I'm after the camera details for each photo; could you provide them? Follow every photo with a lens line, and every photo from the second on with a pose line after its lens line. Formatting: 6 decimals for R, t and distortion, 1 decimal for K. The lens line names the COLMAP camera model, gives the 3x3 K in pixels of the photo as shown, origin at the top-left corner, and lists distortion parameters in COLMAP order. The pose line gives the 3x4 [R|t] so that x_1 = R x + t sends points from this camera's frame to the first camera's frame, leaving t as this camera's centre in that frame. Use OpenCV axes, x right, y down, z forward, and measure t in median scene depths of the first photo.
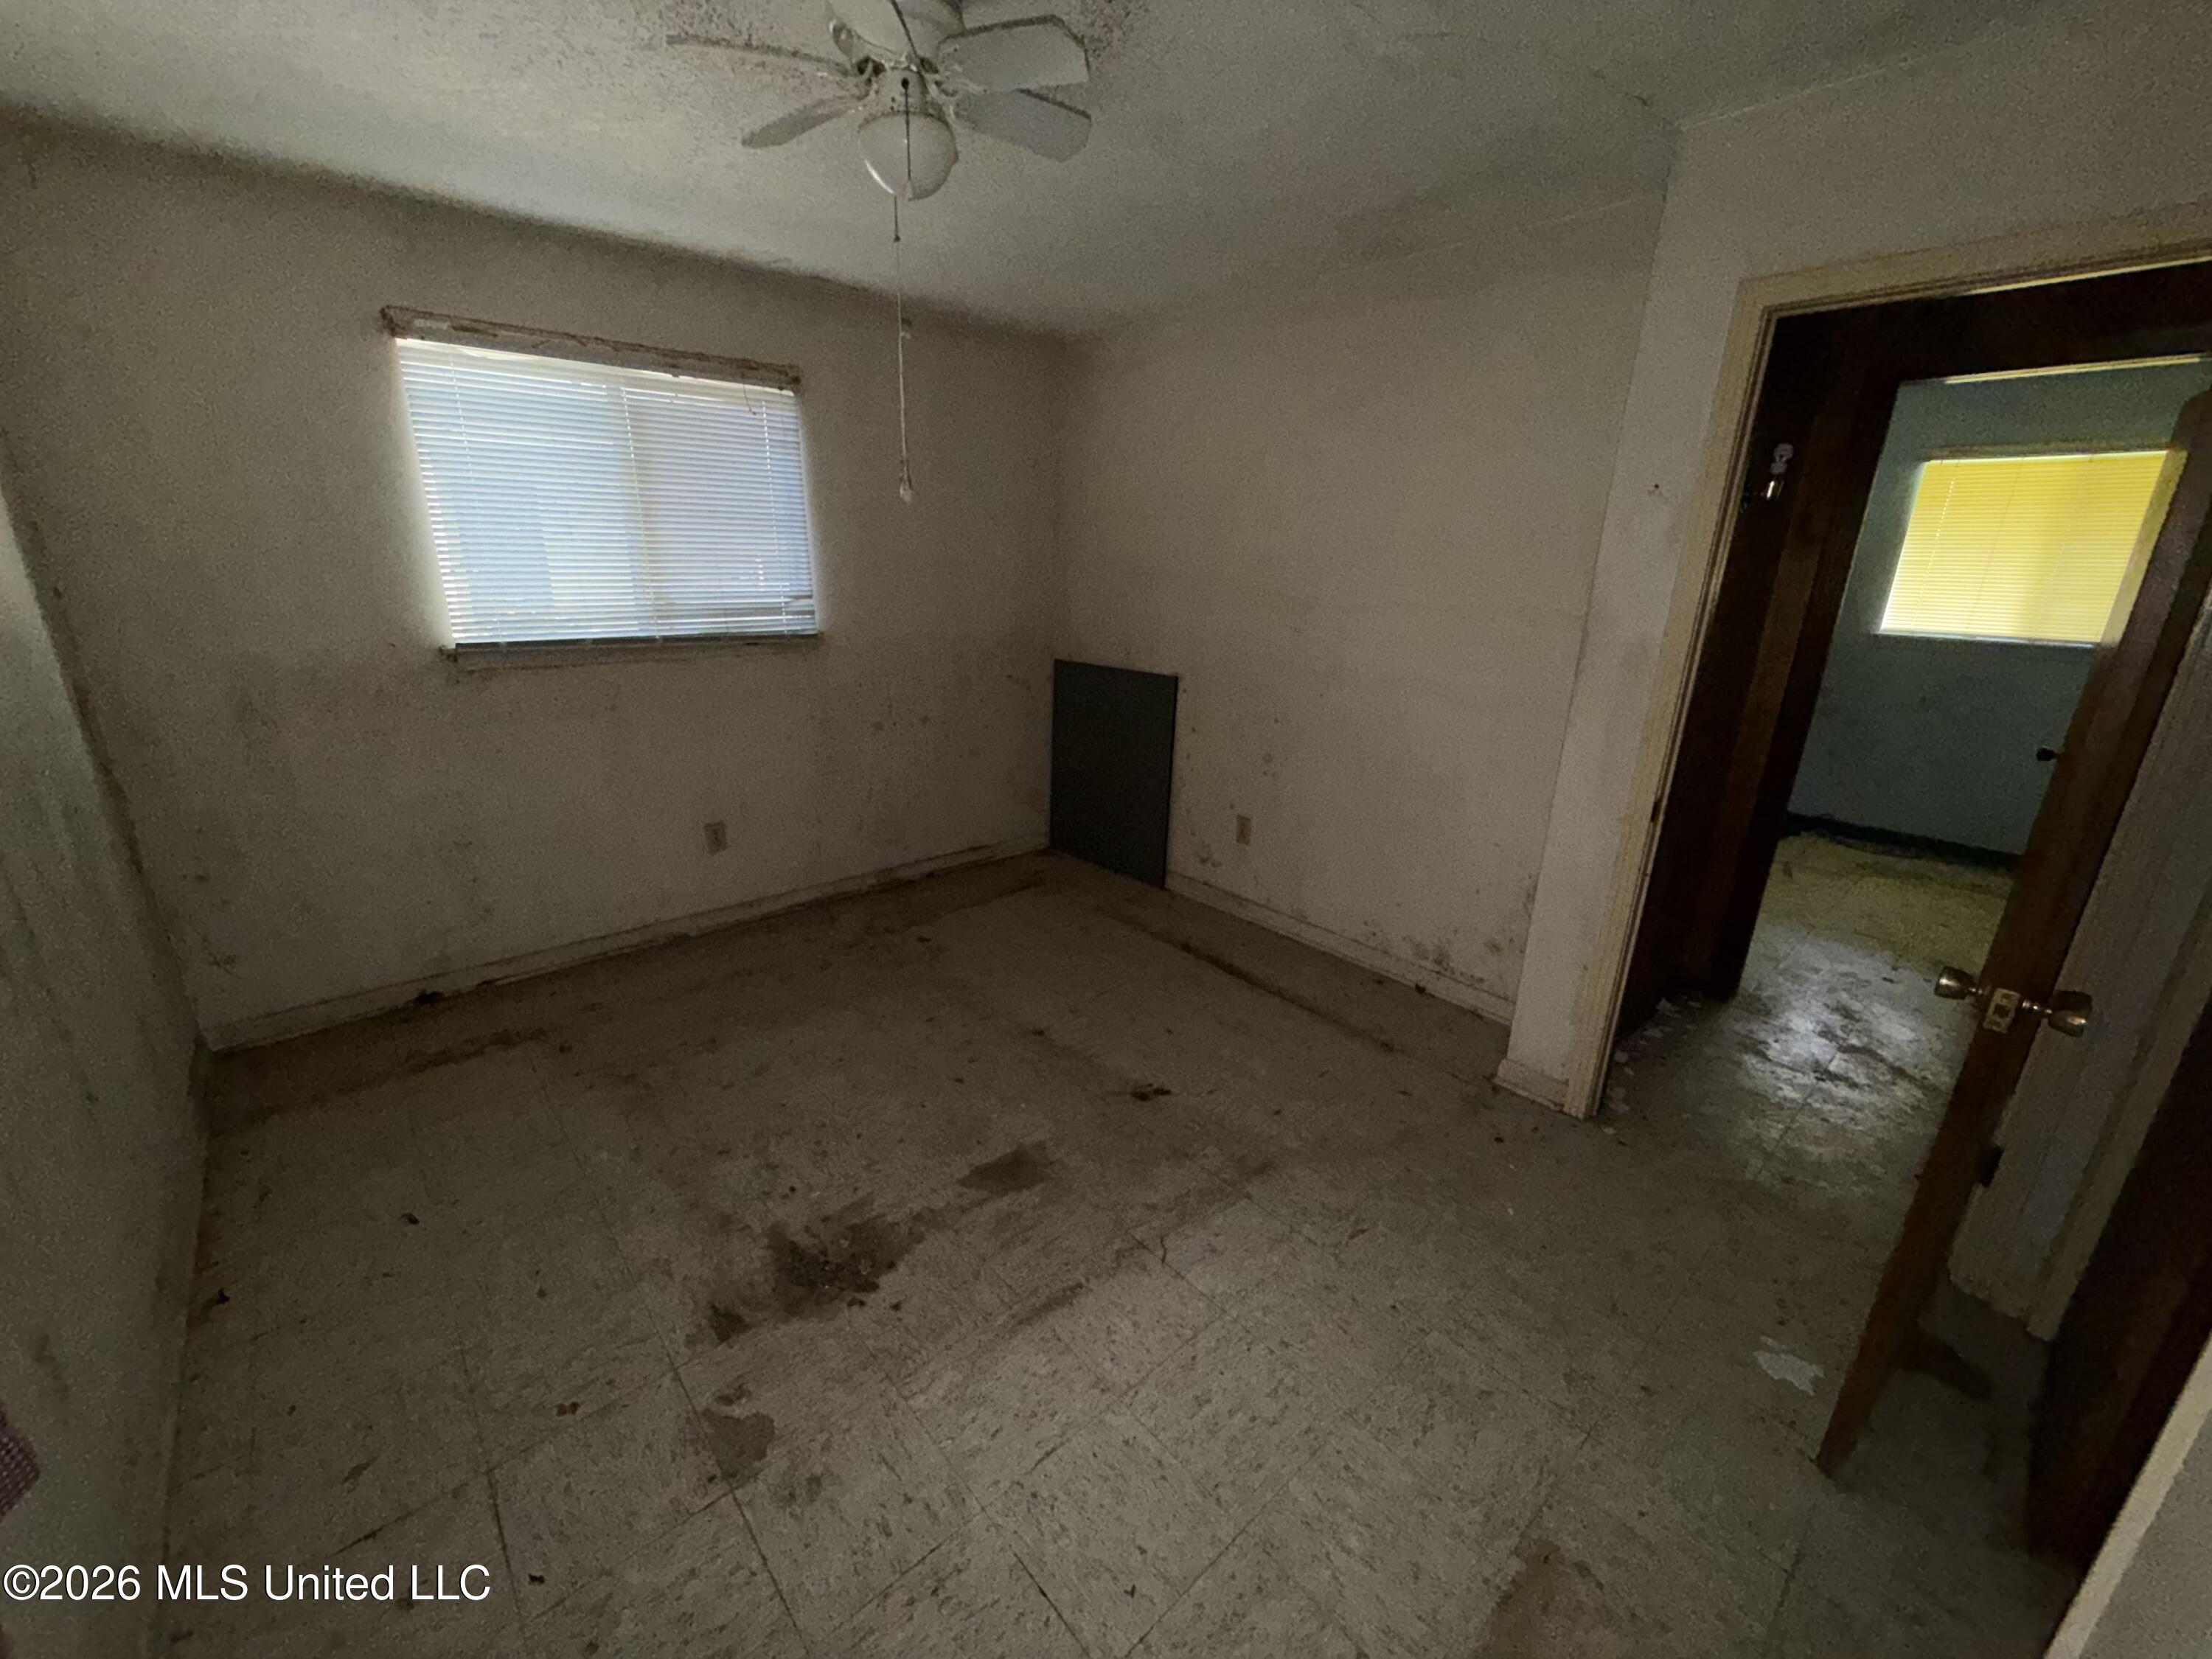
lens RADIAL K [[887.9, 0, 1102.5], [0, 887.9, 827.3], [0, 0, 1]] dist [-0.000100, 0.000105]
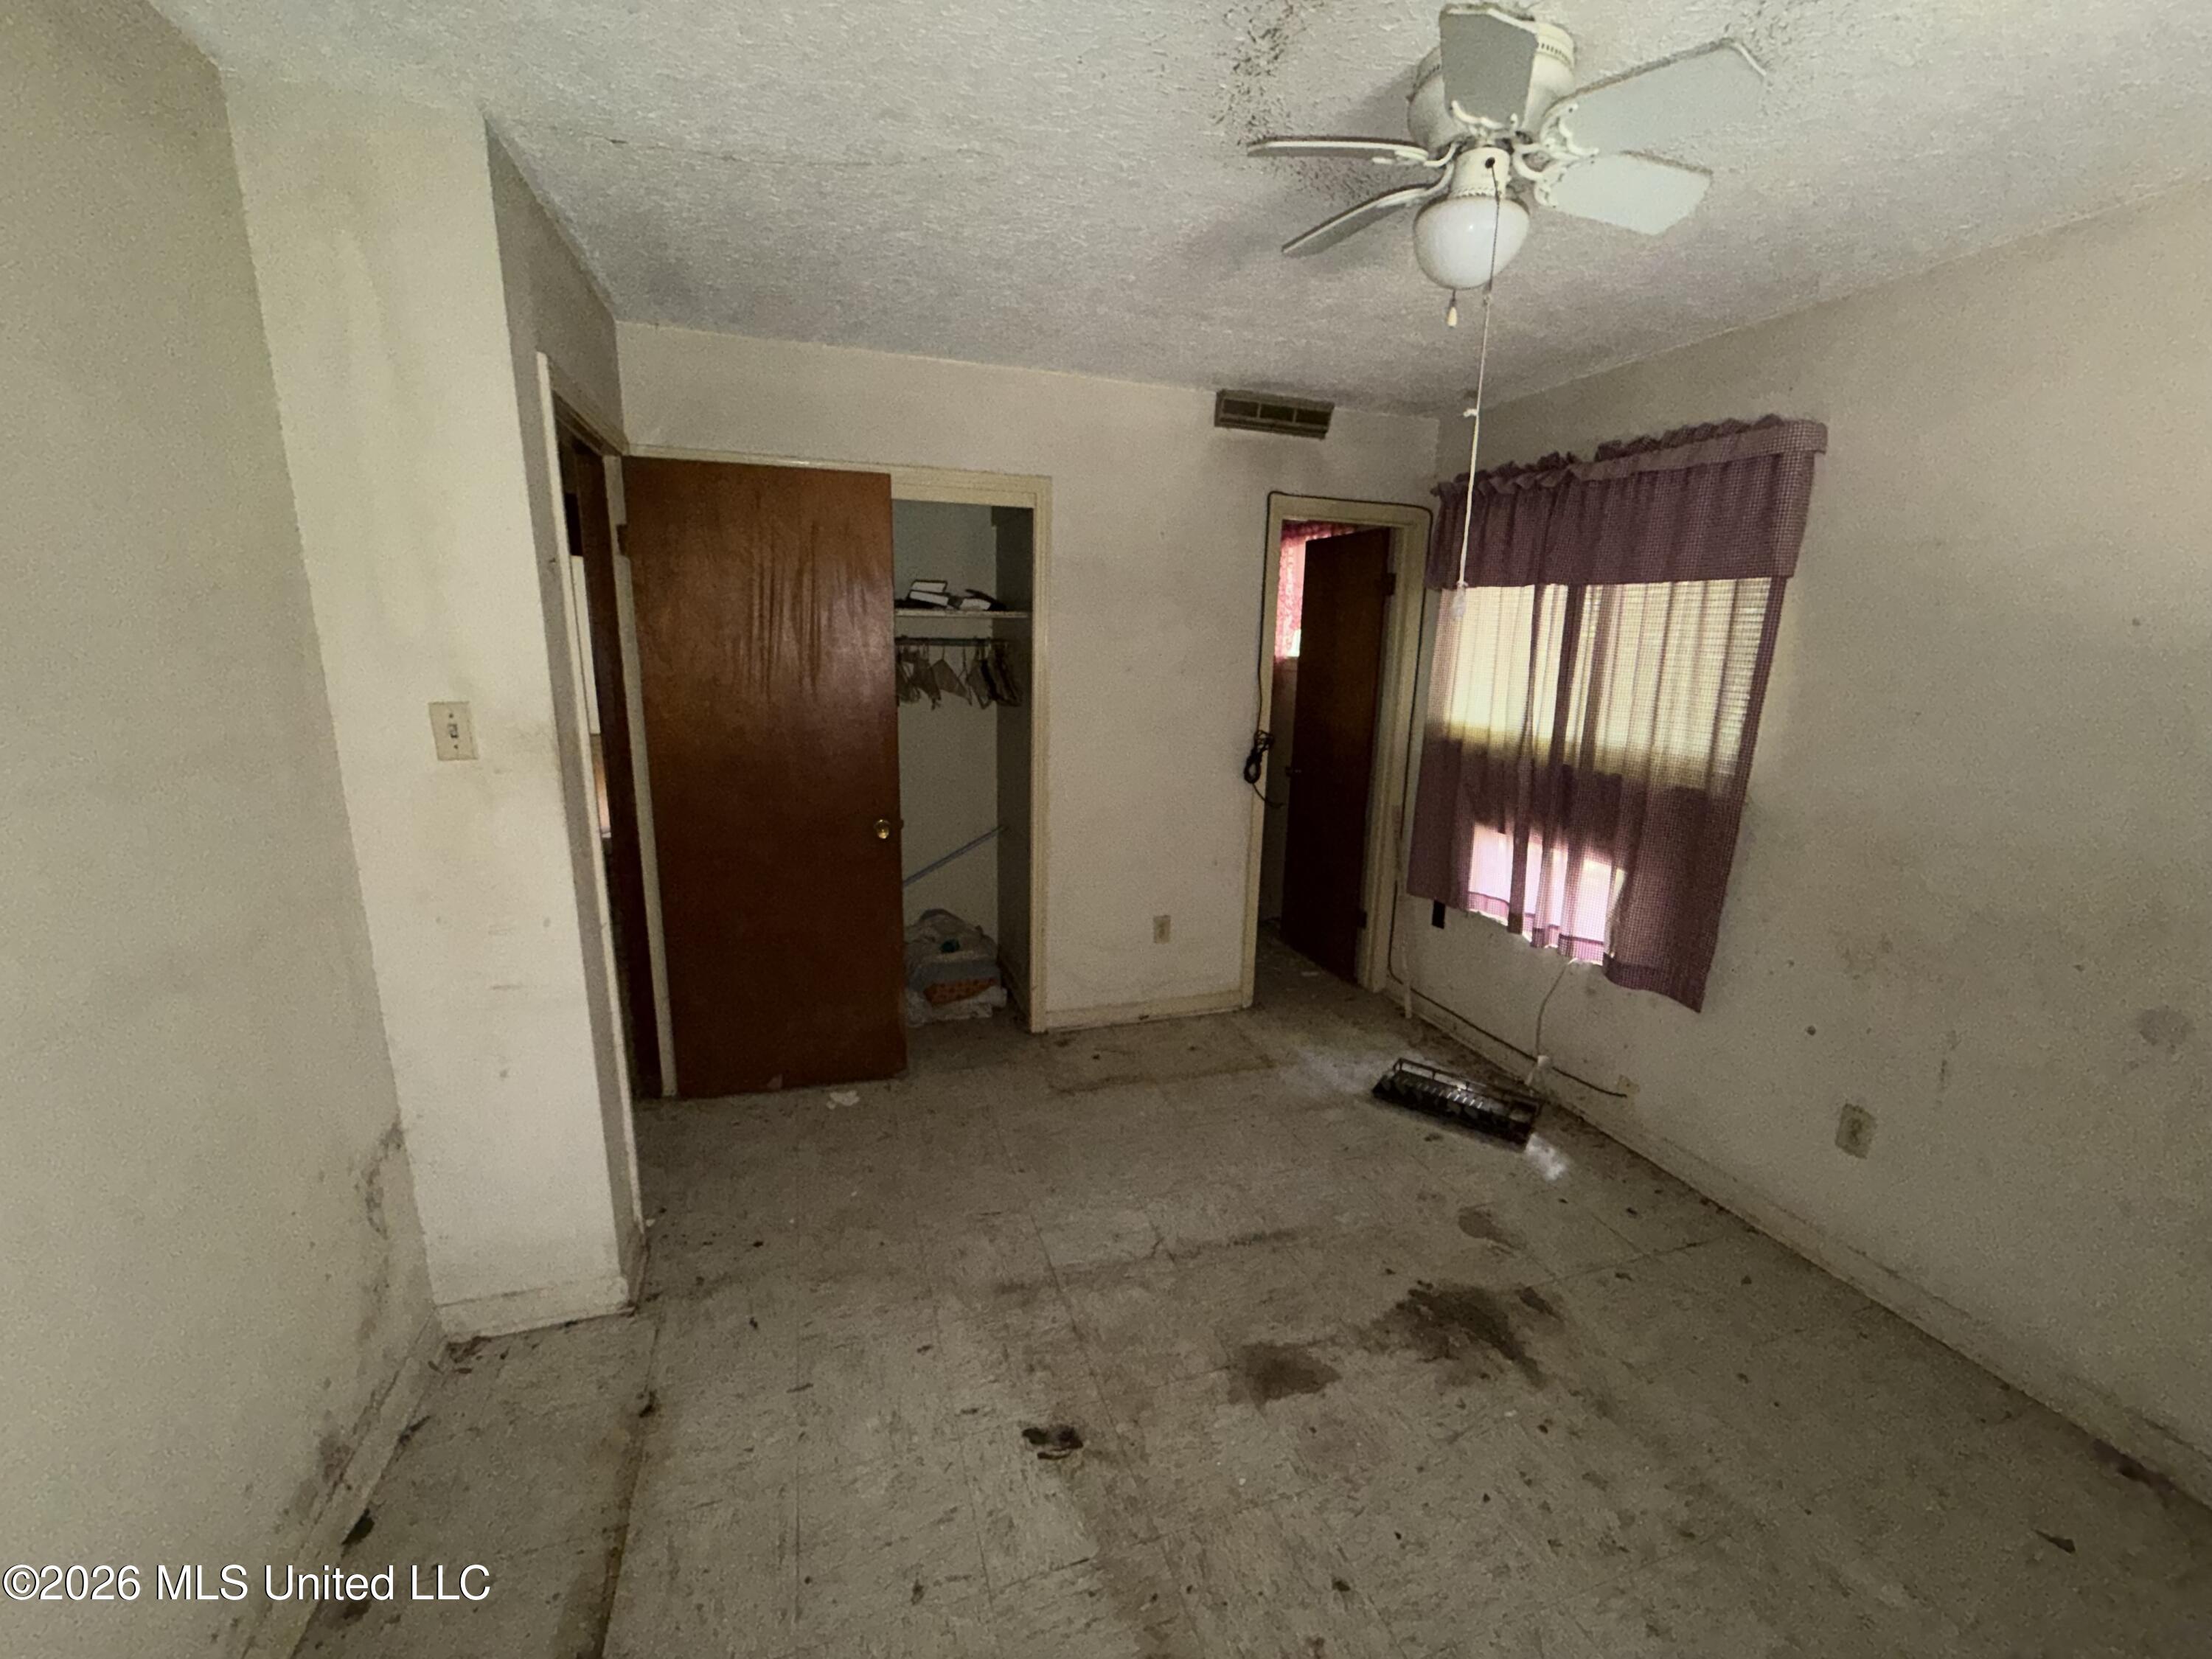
lens RADIAL K [[887.9, 0, 1102.5], [0, 887.9, 827.3], [0, 0, 1]] dist [-0.000100, 0.000105]
pose [[-0.920779, -0.126102, 0.369141, -0.215338], [0.076657, 0.869361, 0.488195, -0.542618], [-0.382479, 0.477817, -0.790823, 1.615942]]
